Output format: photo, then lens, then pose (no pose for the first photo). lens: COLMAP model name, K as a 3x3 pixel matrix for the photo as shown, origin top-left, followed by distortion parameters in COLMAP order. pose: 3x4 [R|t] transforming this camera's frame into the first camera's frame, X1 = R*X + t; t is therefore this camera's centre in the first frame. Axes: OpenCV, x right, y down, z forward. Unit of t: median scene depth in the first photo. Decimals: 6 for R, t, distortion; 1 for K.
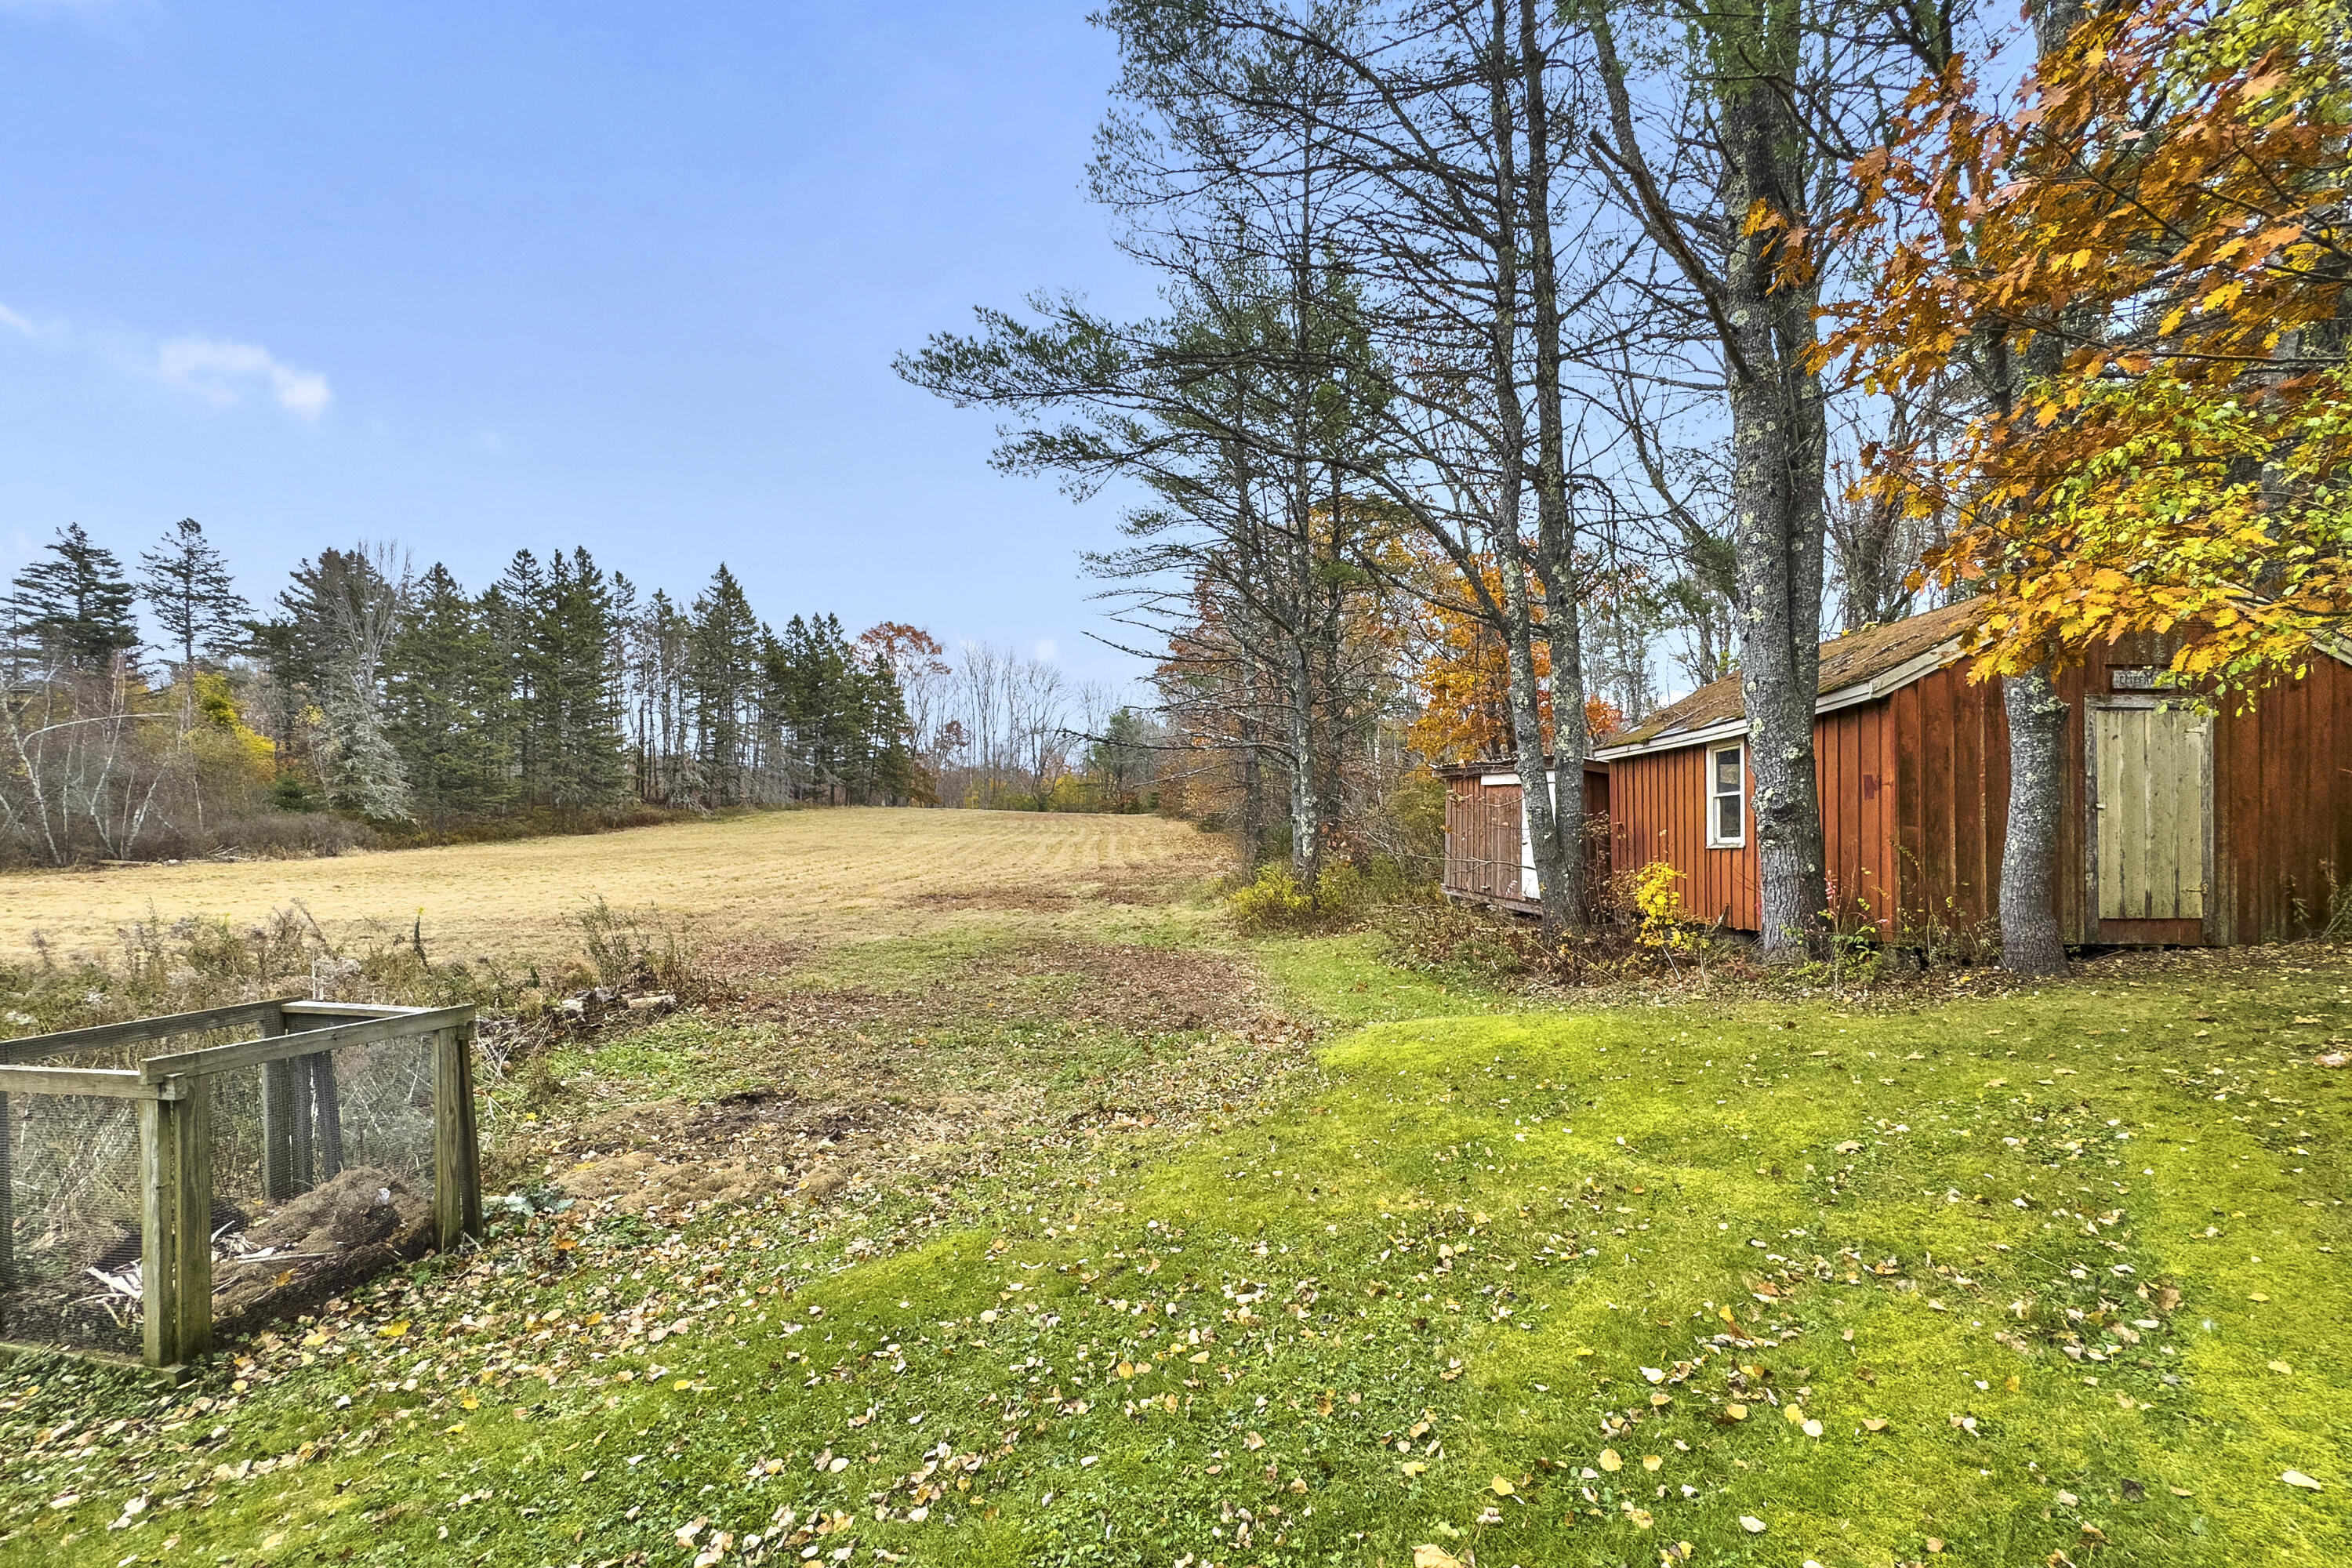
lens RADIAL K [[957.4, 0, 1176.8], [0, 957.4, 765.1], [0, 0, 1]] dist [-0.001745, 0.000027]
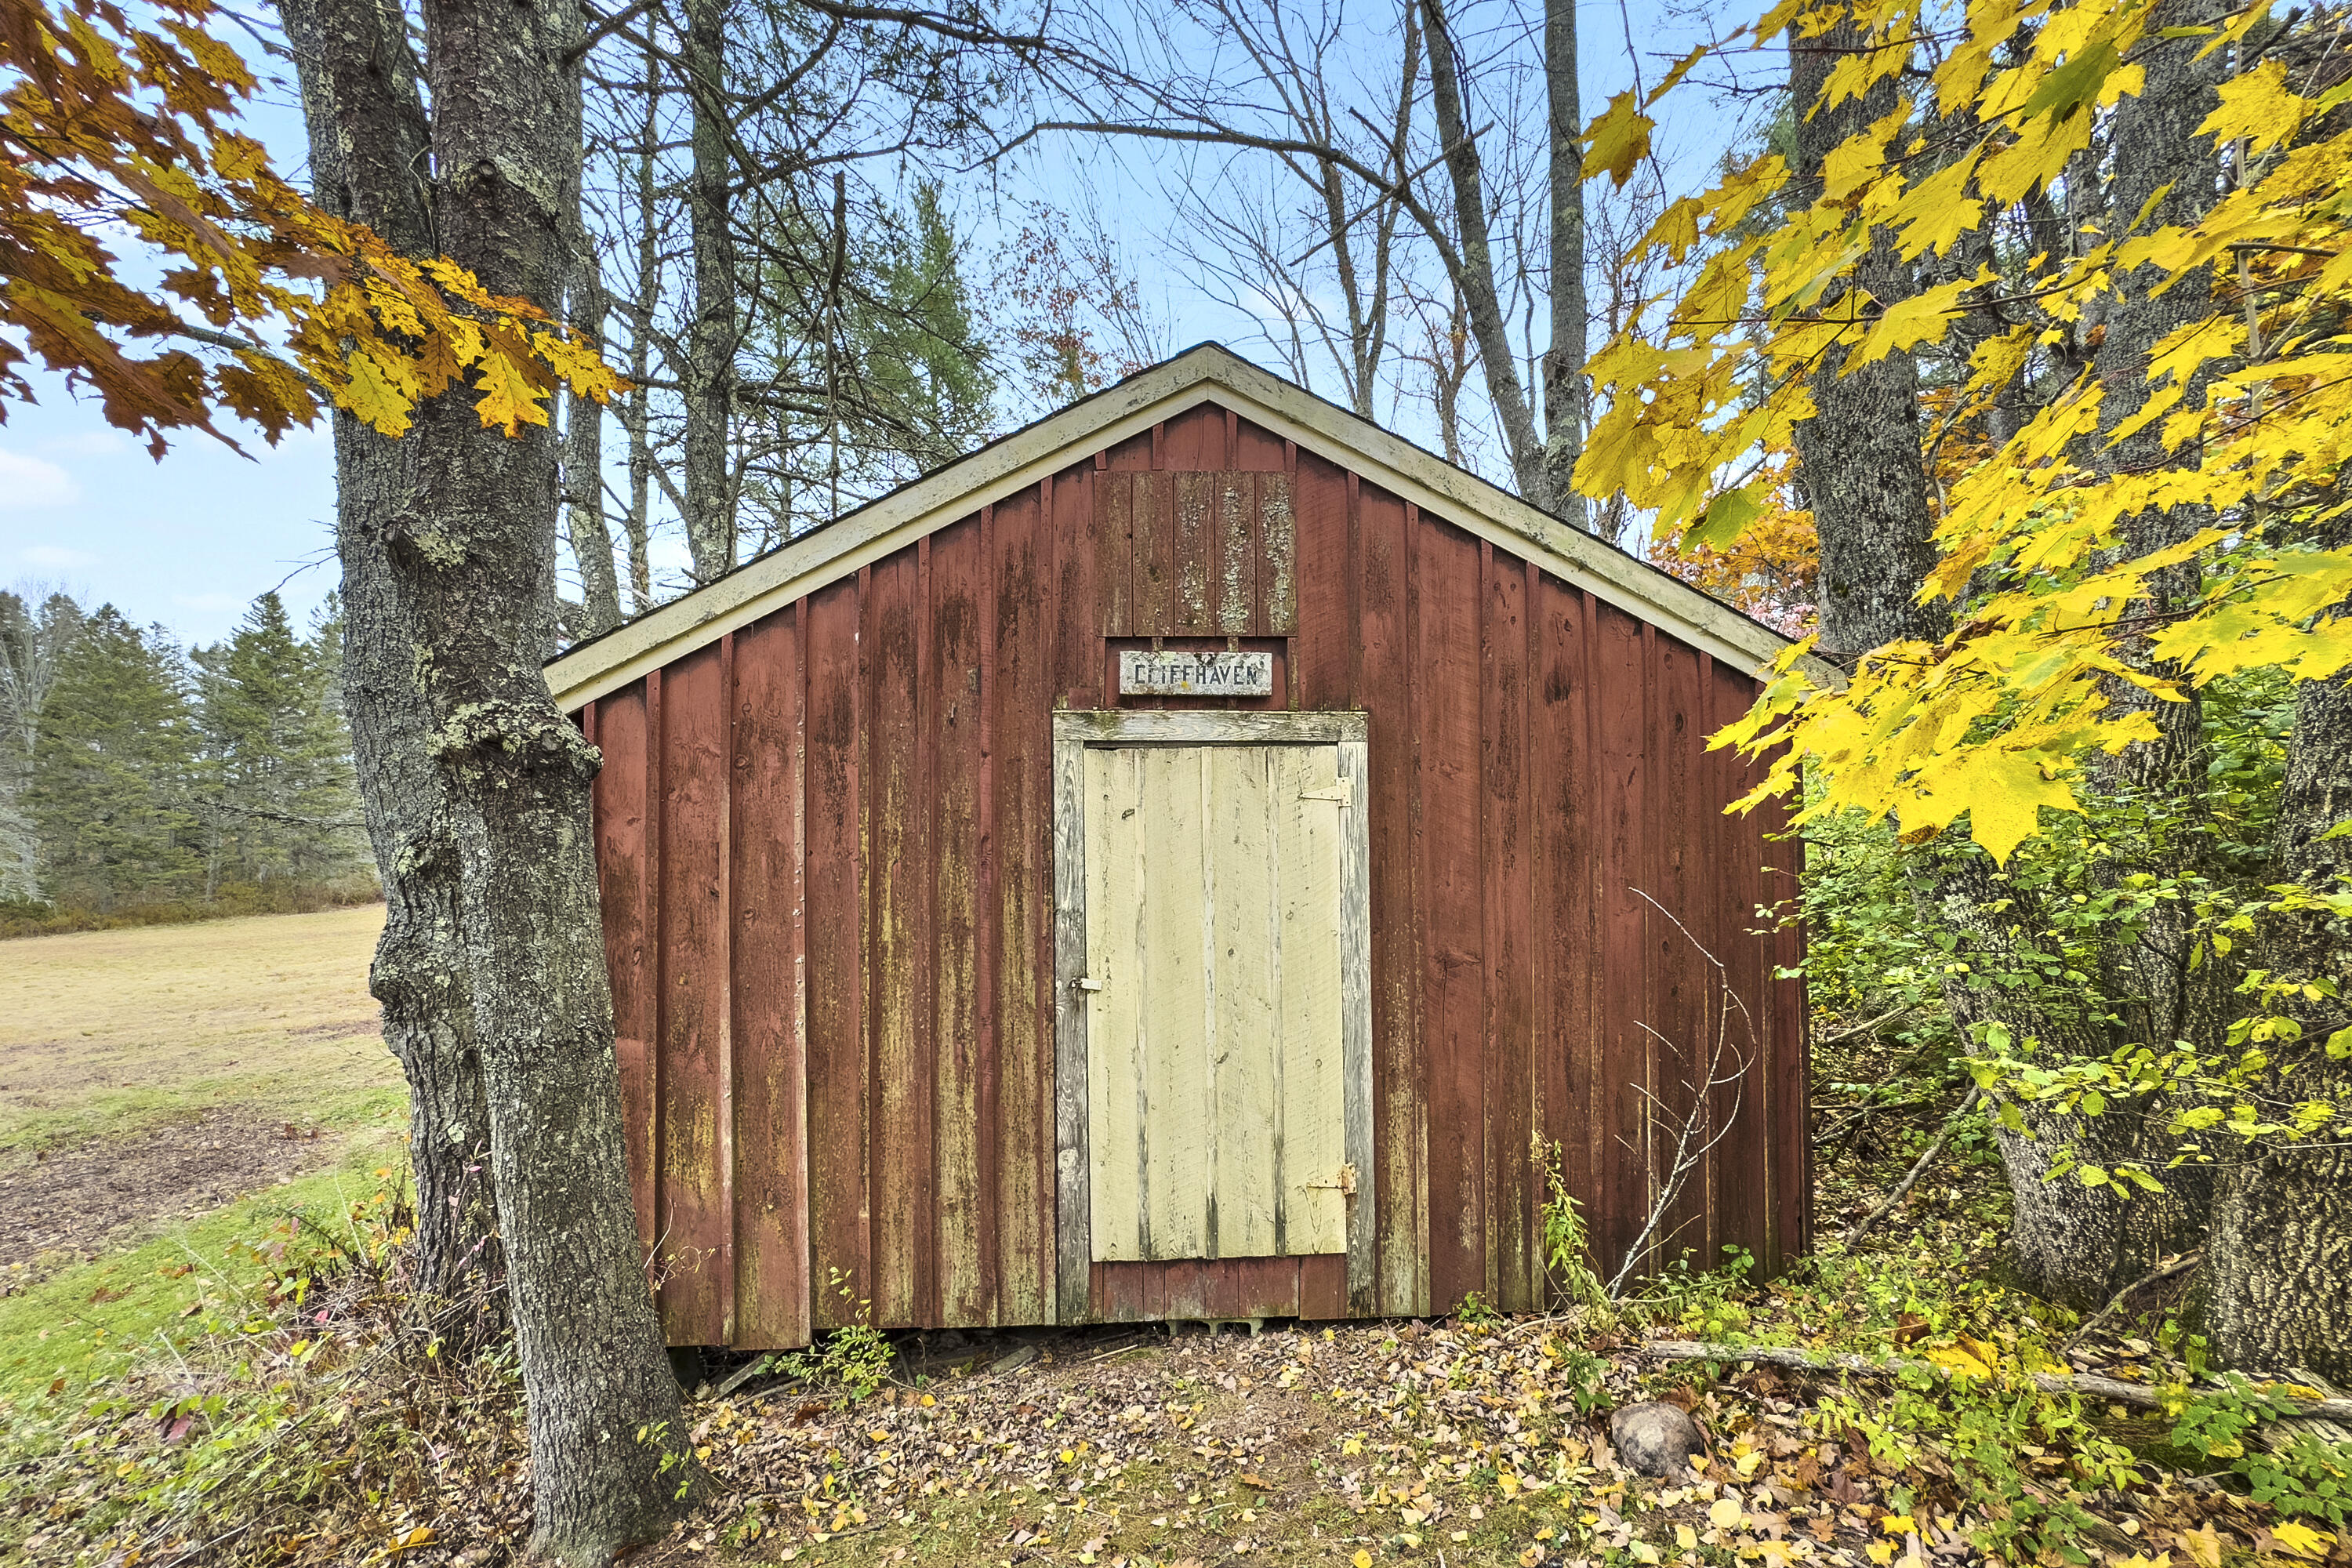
lens RADIAL K [[957.4, 0, 1175.7], [0, 957.4, 798.6], [0, 0, 1]] dist [-0.001745, 0.000027]
pose [[0.998392, -0.009051, 0.055958, 0.978860], [0.010366, 0.999676, -0.023261, -0.025976], [-0.055729, 0.023804, 0.998162, 0.589784]]
